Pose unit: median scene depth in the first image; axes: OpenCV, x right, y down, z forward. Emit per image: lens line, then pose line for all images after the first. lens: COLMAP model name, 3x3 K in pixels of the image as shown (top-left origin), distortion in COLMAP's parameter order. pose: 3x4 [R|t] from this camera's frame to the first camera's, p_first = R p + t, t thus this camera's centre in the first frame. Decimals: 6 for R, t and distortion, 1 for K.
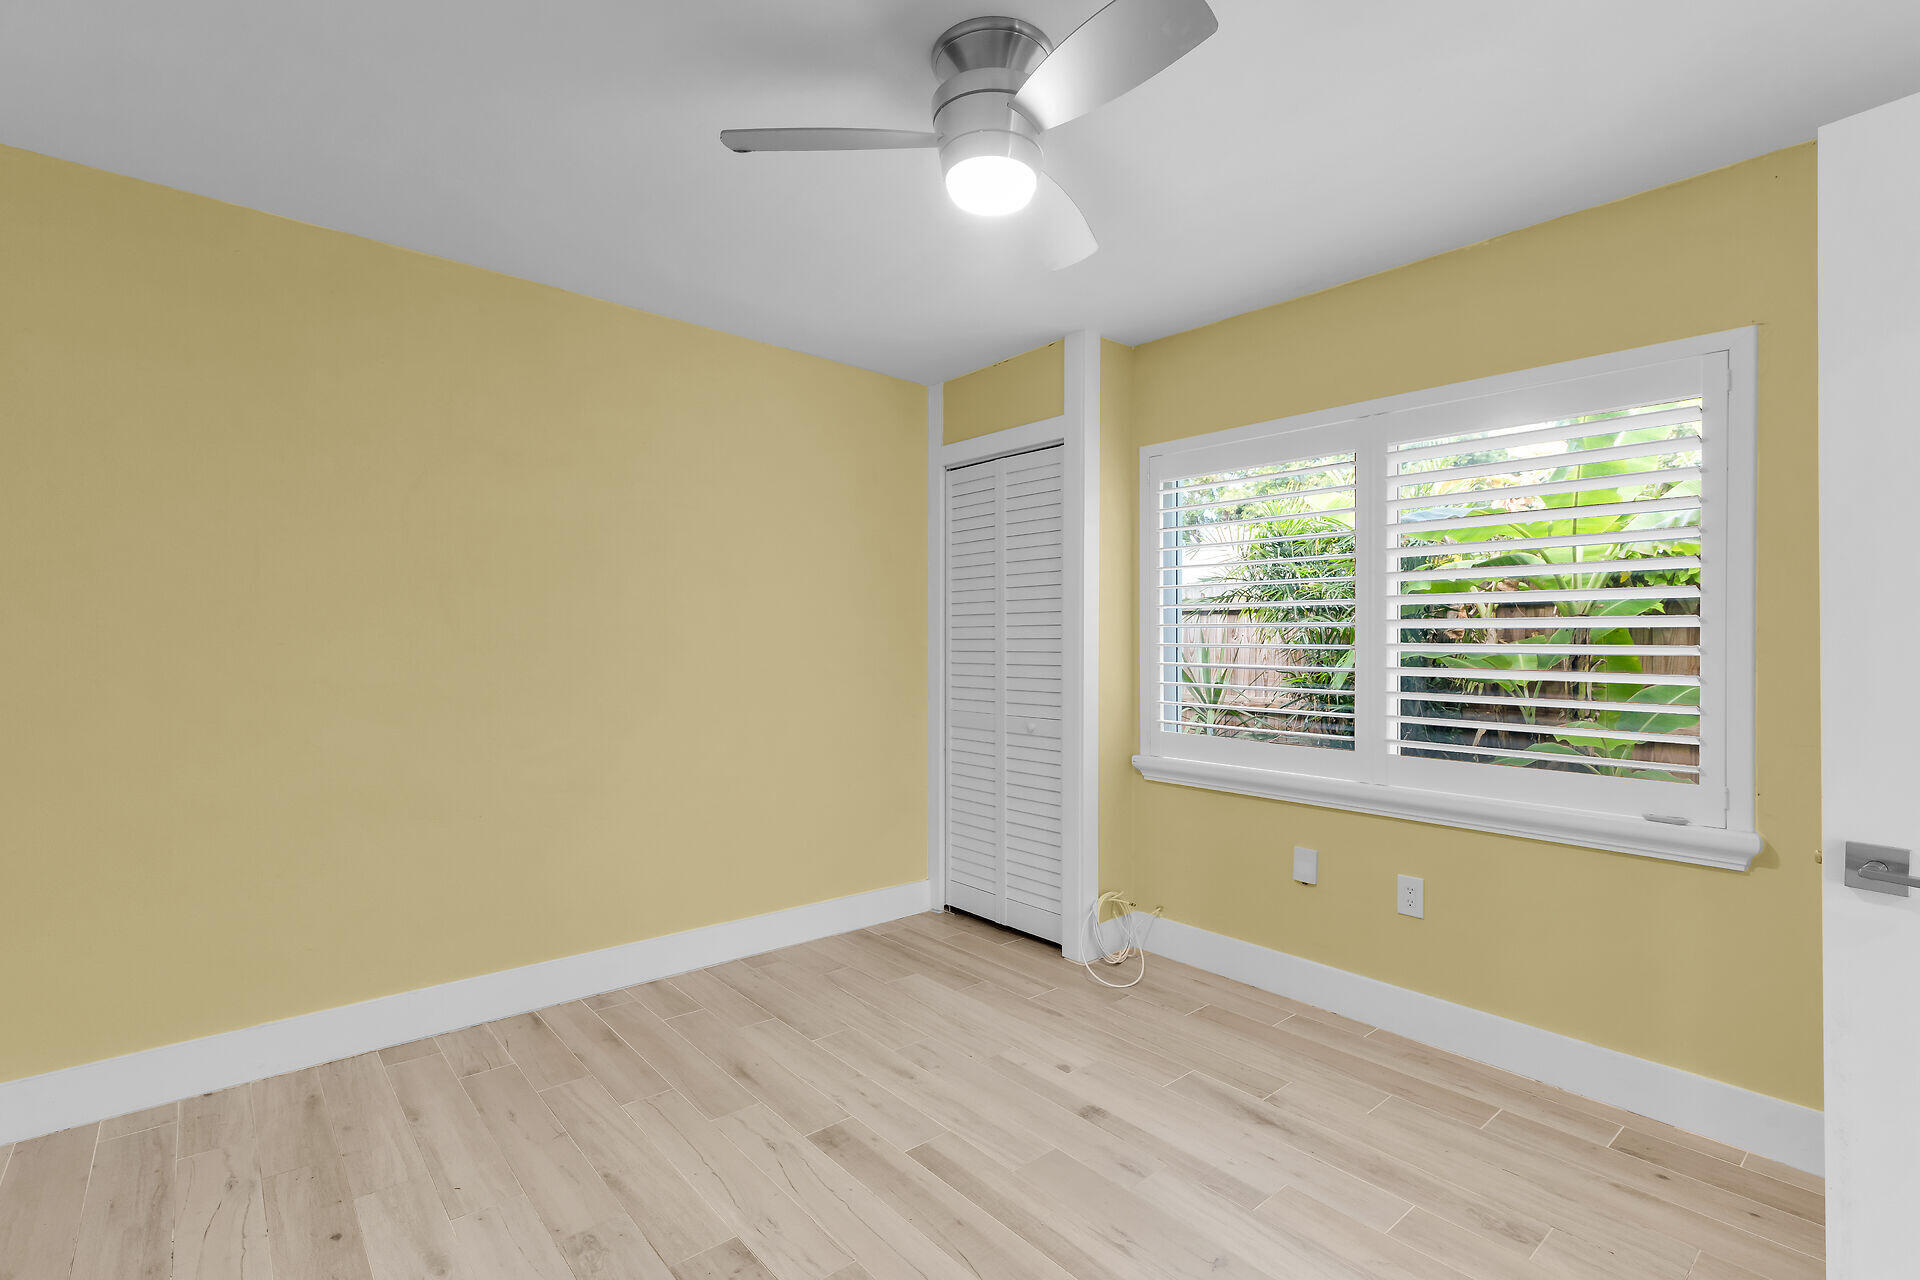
lens RADIAL K [[871.6, 0, 945.9], [0, 871.6, 633.6], [0, 0, 1]] dist [0.012770, -0.001808]
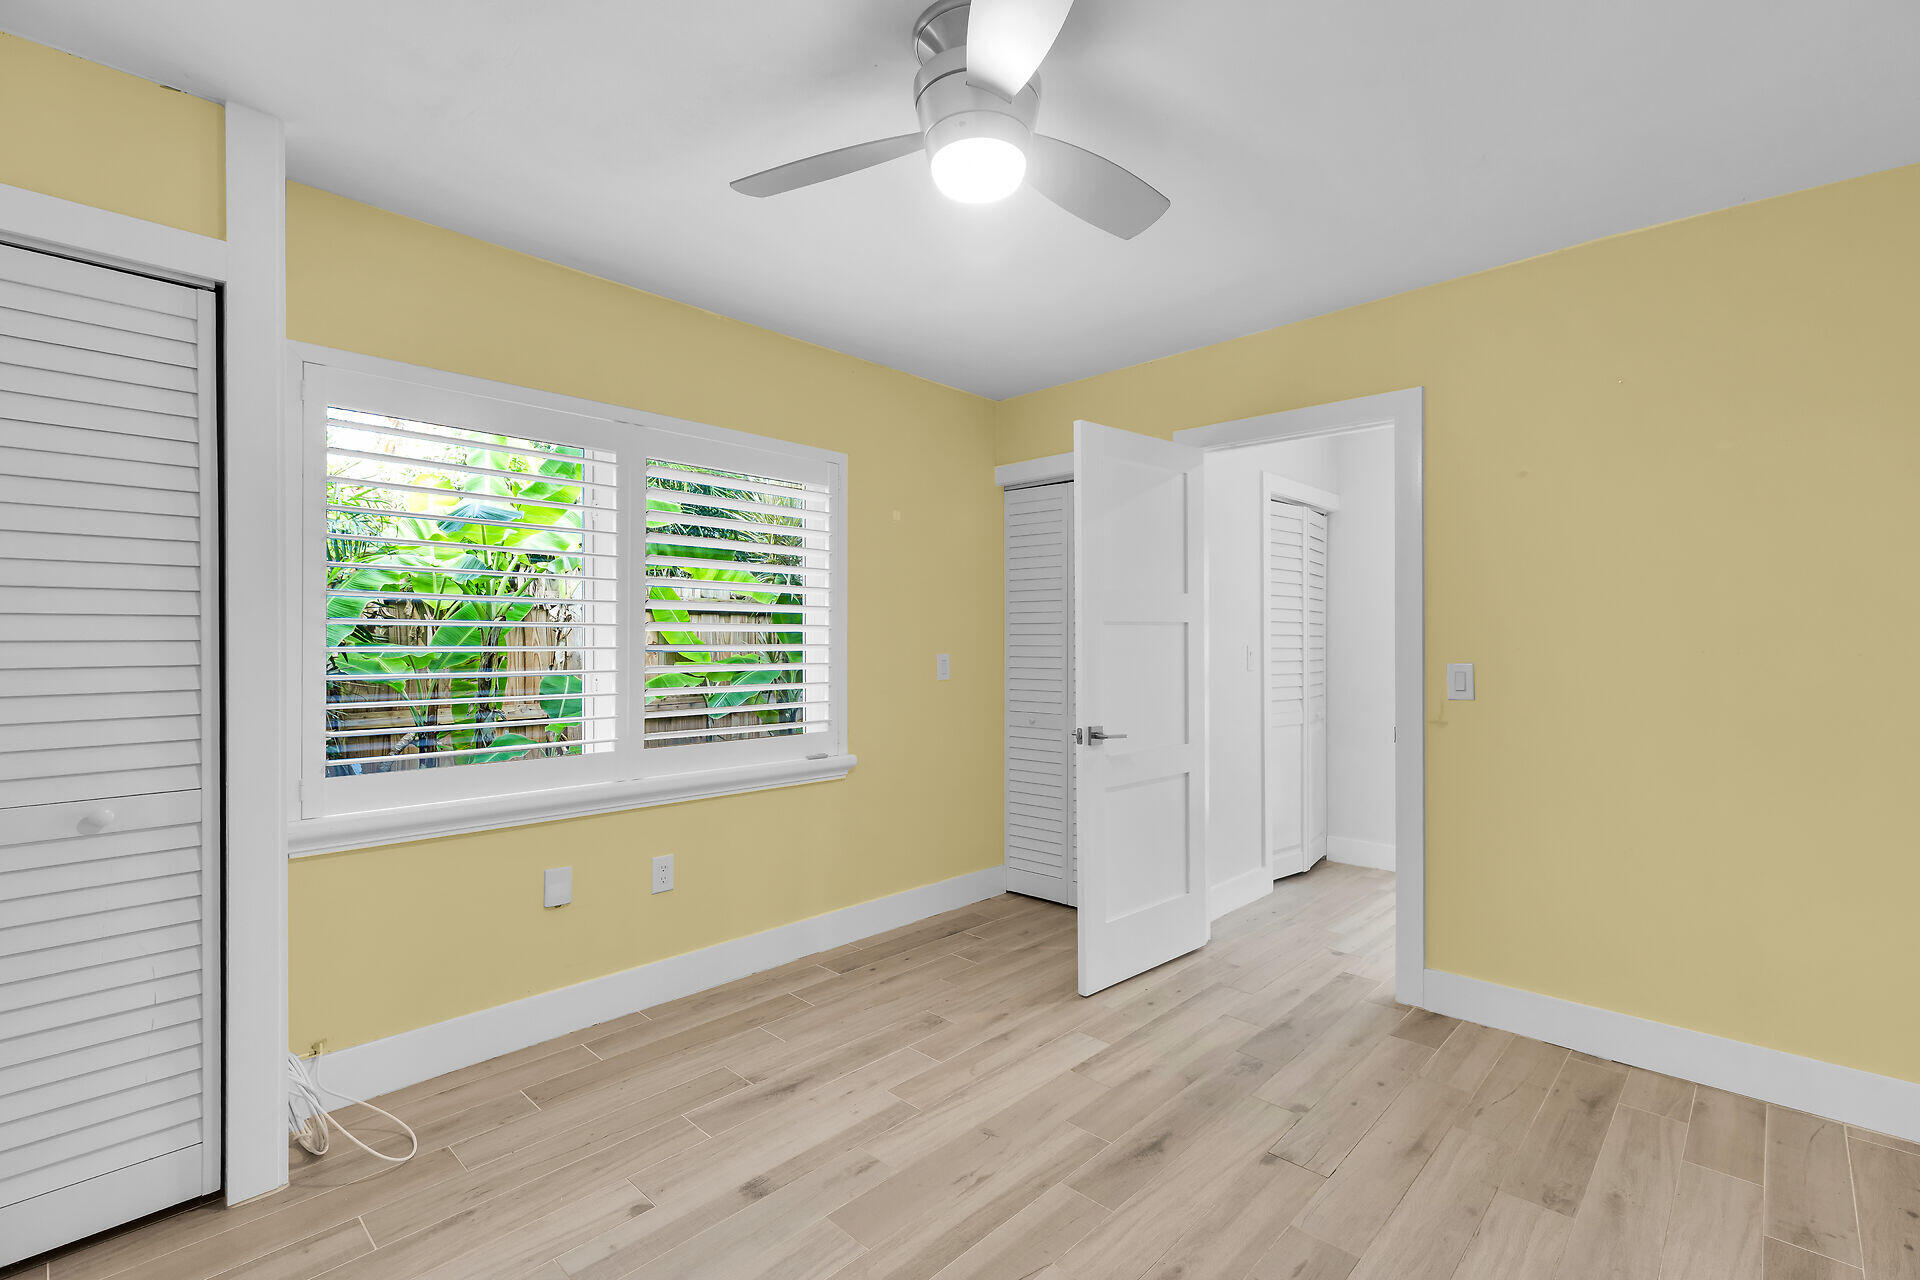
lens RADIAL K [[871.6, 0, 953.6], [0, 871.6, 638.8], [0, 0, 1]] dist [0.012770, -0.001808]
pose [[-0.099968, -0.002319, 0.994988, -0.680416], [-0.009028, 0.999958, 0.001424, -0.000235], [-0.994950, -0.008840, -0.099984, 0.852960]]
